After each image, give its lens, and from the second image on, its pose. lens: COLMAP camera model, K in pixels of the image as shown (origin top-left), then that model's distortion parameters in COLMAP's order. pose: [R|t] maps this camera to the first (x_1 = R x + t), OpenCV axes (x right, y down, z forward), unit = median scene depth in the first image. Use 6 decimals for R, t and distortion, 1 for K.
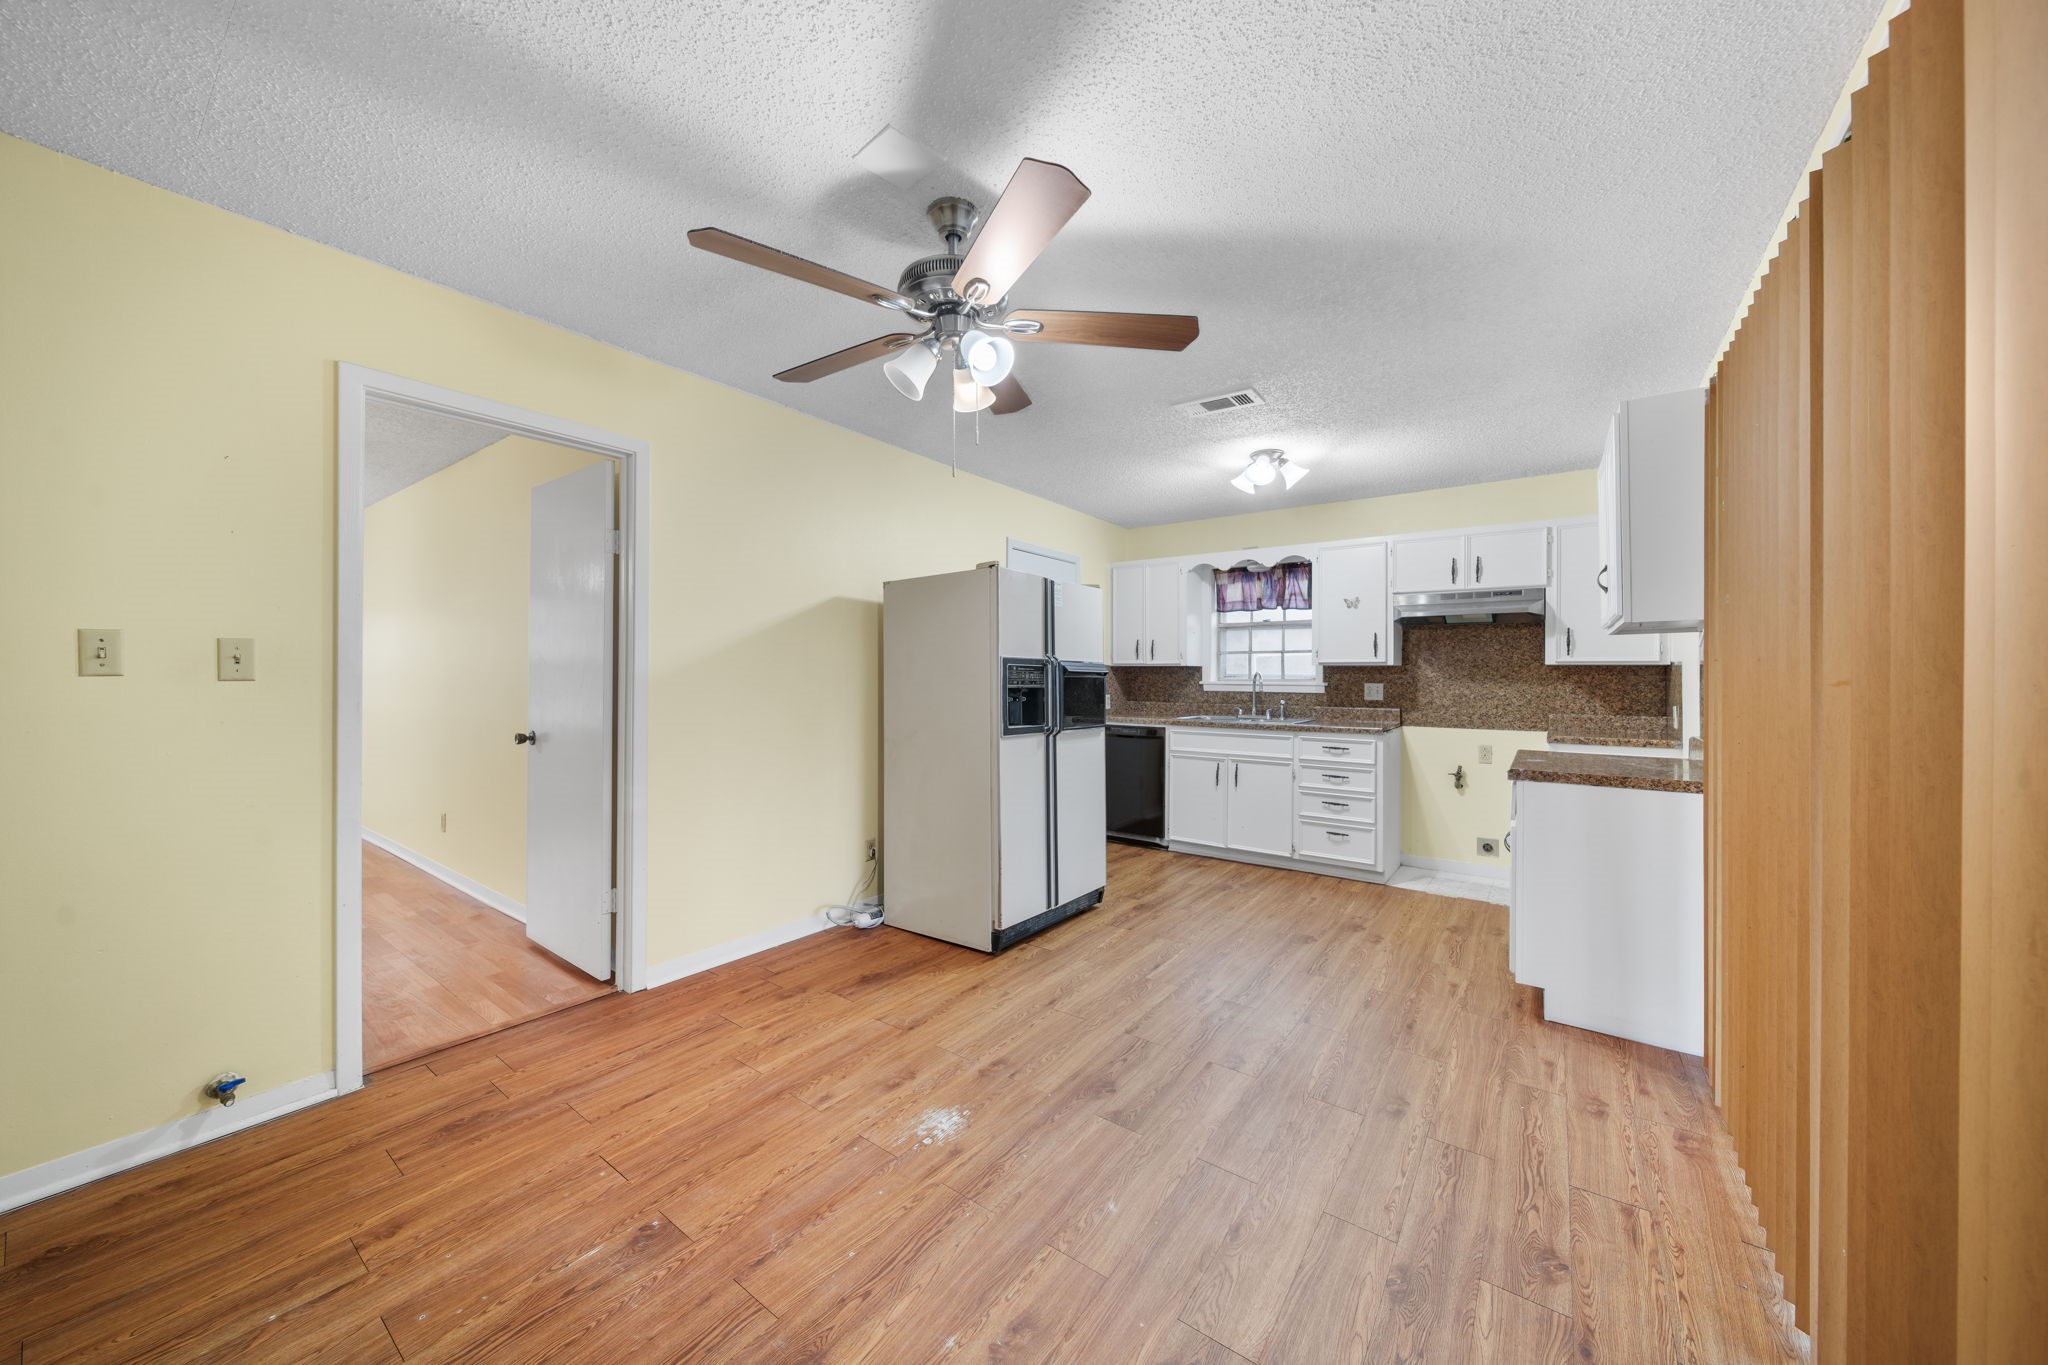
lens RADIAL K [[721.8, 0, 1017.8], [0, 721.8, 671.1], [0, 0, 1]] dist [-0.001121, -0.000102]
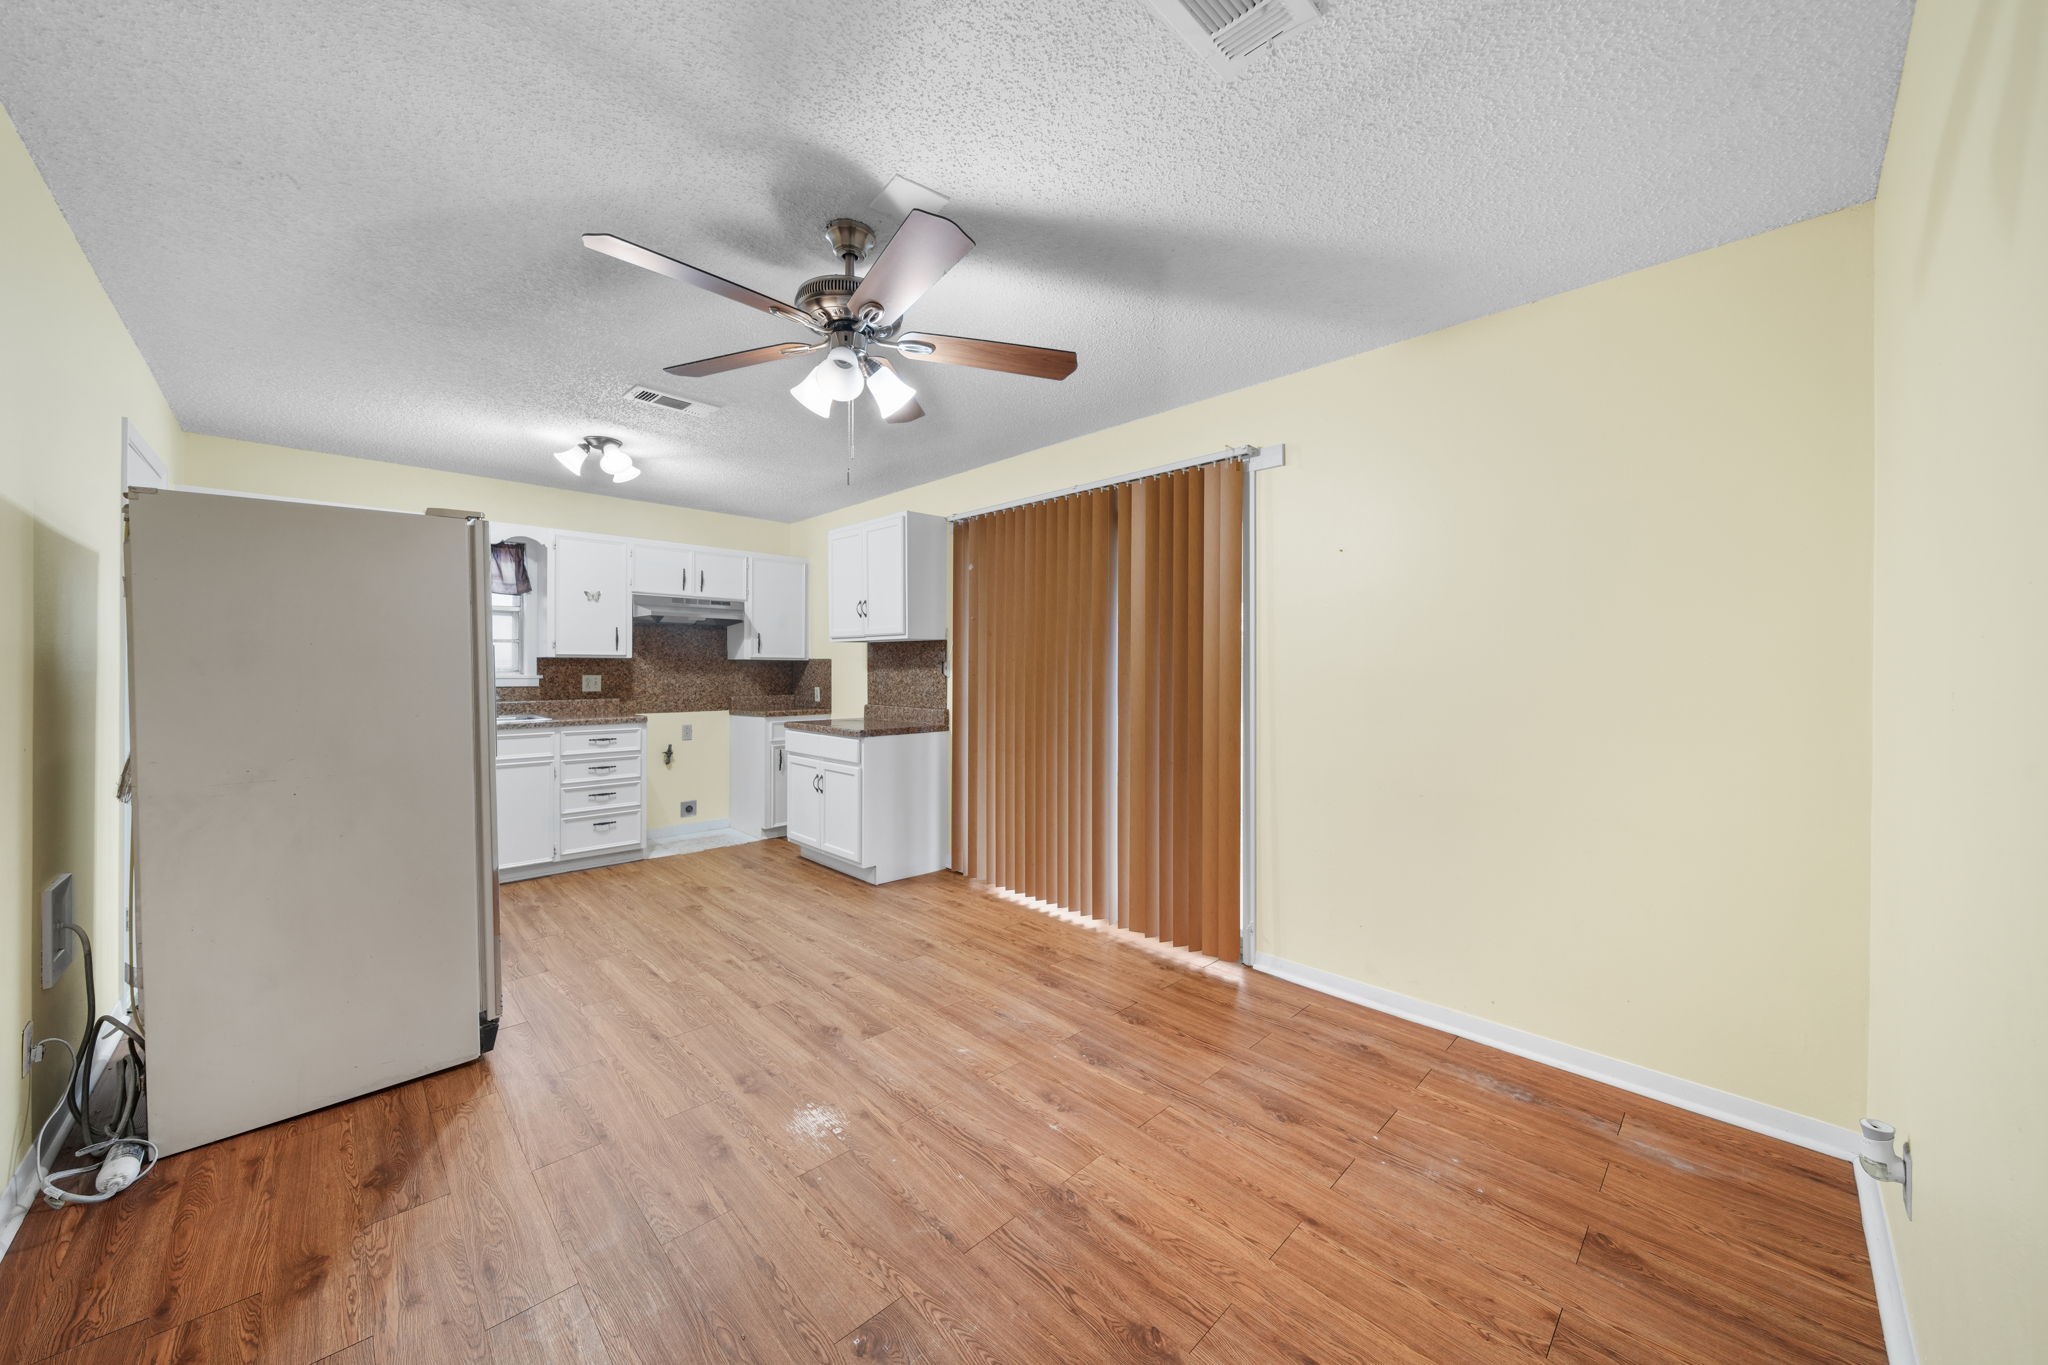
lens RADIAL K [[729.5, 0, 1023.1], [0, 729.5, 661.6], [0, 0, 1]] dist [-0.001252, -0.000176]
pose [[0.160151, 0.004538, 0.987082, -0.496256], [-0.008730, 0.999957, -0.003181, -0.005021], [-0.987054, -0.008108, 0.160184, 0.261044]]
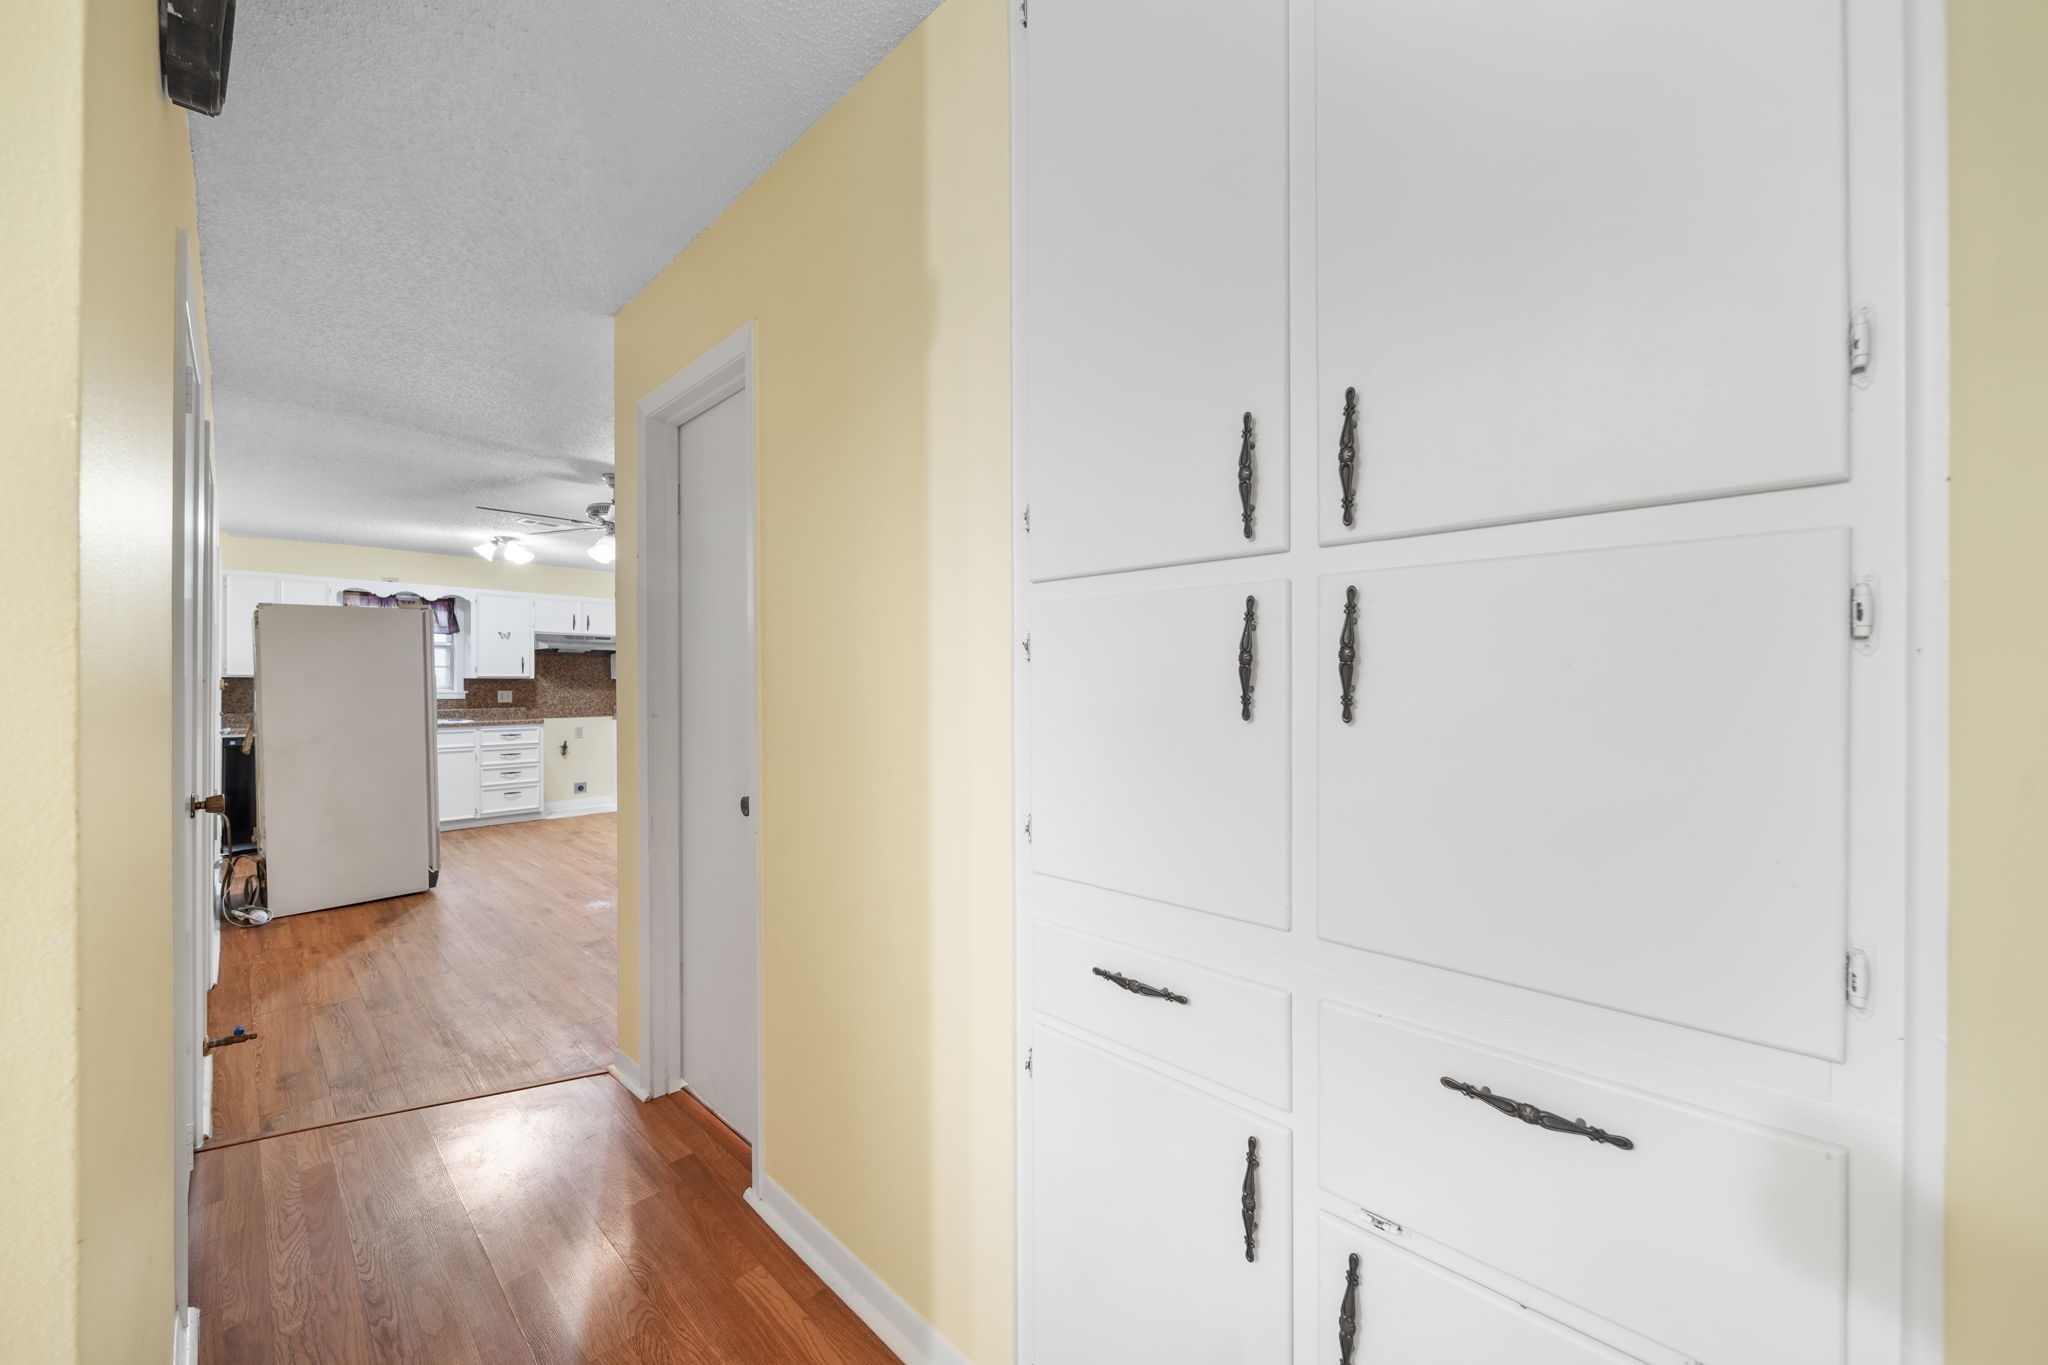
lens RADIAL K [[732.6, 0, 1023.4], [0, 732.6, 677.0], [0, 0, 1]] dist [-0.000207, -0.000059]
pose [[0.104028, 0.003276, 0.994569, -0.973335], [-0.005930, 0.999979, -0.002673, -0.014507], [-0.994557, -0.005620, 0.104045, -0.203338]]
